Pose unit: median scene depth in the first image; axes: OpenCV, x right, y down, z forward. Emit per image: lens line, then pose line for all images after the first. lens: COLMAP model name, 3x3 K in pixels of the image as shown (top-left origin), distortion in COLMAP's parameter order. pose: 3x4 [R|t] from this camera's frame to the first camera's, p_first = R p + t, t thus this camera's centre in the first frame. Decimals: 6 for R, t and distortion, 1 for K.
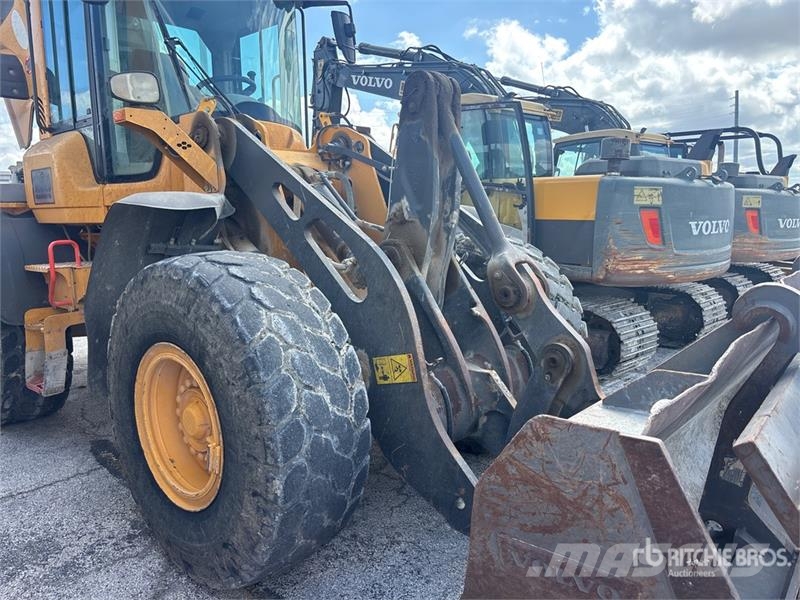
lens RADIAL K [[607.4, 0, 407.0], [0, 607.4, 299.6], [0, 0, 1]] dist [0.045128, -0.047597]
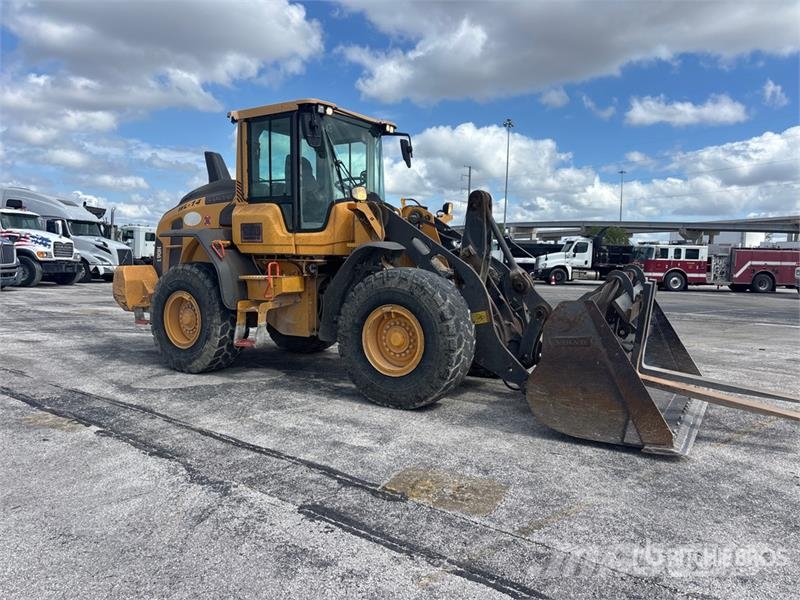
lens RADIAL K [[607.4, 0, 398.5], [0, 607.4, 302.2], [0, 0, 1]] dist [0.045128, -0.047597]
pose [[0.990791, 0.014542, 0.134619, -0.422448], [-0.006073, 0.997988, -0.063109, 0.134929], [-0.135266, 0.061711, 0.988886, -0.852236]]
